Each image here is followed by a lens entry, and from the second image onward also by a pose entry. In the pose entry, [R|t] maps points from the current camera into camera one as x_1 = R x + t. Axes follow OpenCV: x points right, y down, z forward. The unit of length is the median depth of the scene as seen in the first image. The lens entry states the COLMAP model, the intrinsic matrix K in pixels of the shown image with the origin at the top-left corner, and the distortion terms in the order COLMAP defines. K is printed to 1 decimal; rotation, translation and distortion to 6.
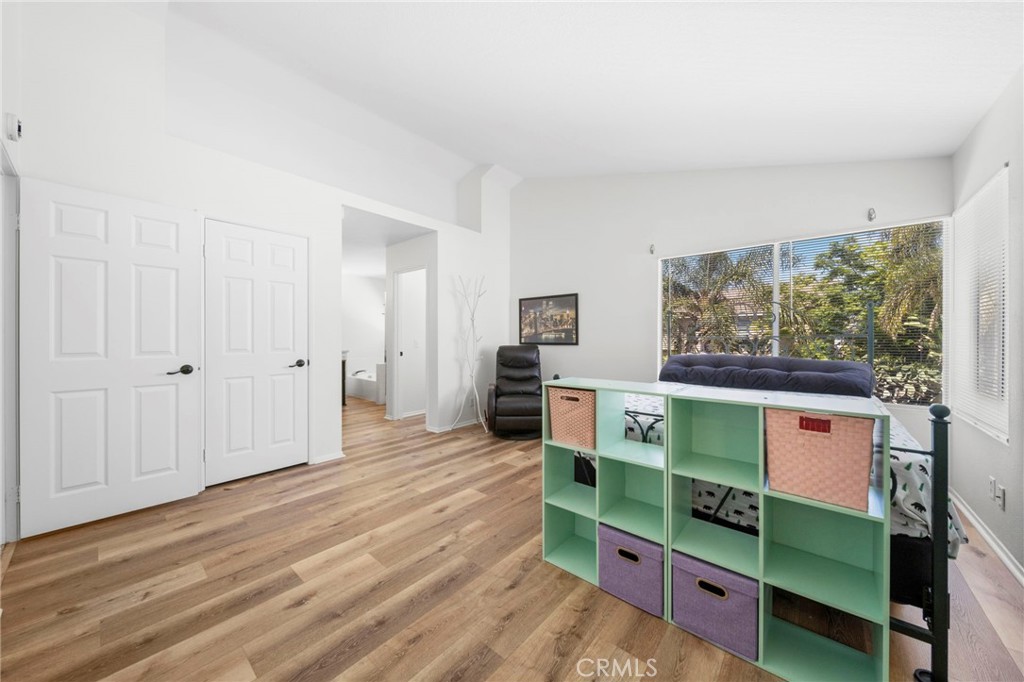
lens RADIAL K [[359.0, 0, 515.9], [0, 359.0, 337.3], [0, 0, 1]] dist [-0.000169, -0.000562]
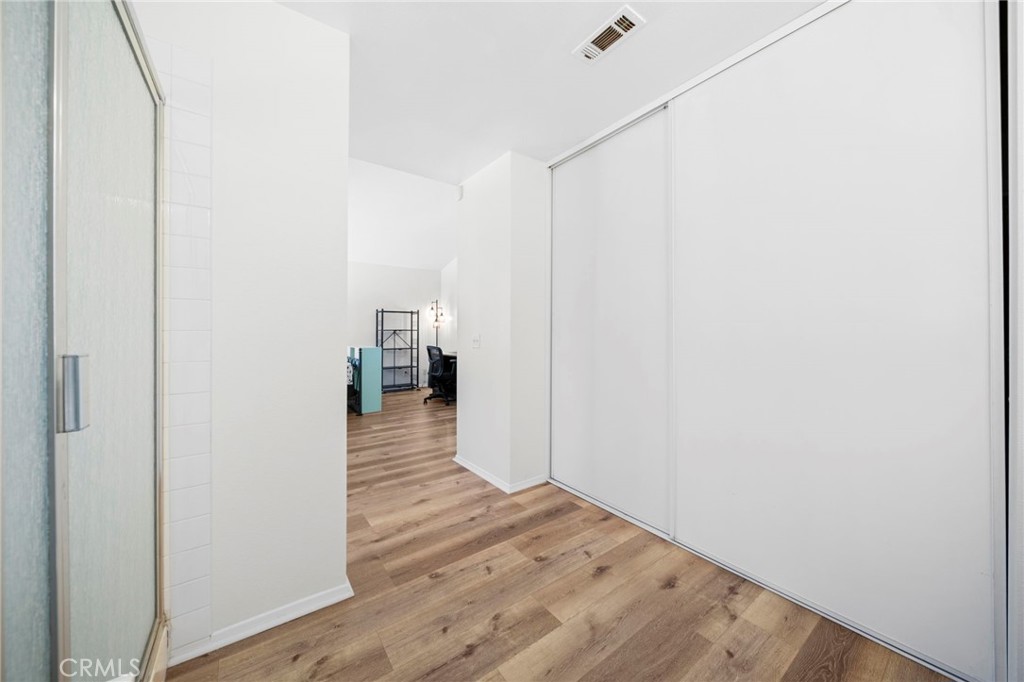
lens RADIAL K [[359.0, 0, 511.8], [0, 359.0, 334.2], [0, 0, 1]] dist [-0.000169, -0.000562]
pose [[-0.971434, -0.002496, 0.237297, -0.637877], [-0.001573, 0.999990, 0.004080, 0.004064], [-0.237305, 0.003590, -0.971428, 1.410377]]
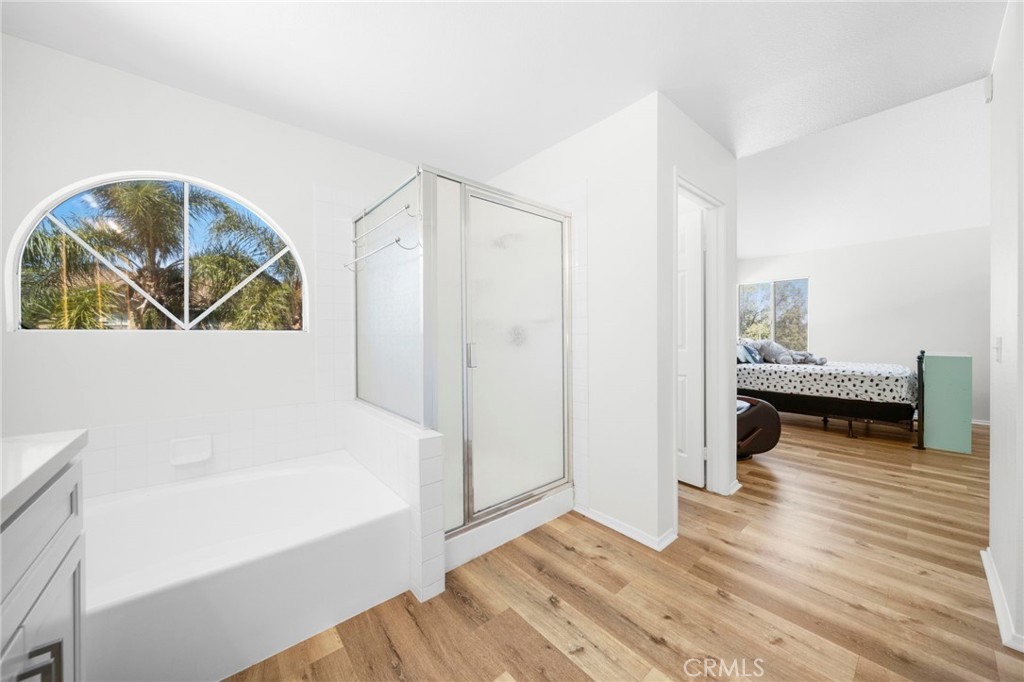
lens RADIAL K [[359.0, 0, 512.1], [0, 359.0, 338.1], [0, 0, 1]] dist [-0.000169, -0.000562]
pose [[0.162908, -0.008746, 0.986602, -0.843715], [0.005192, 0.999954, 0.008007, 0.003181], [-0.986628, 0.003818, 0.162946, 1.217054]]
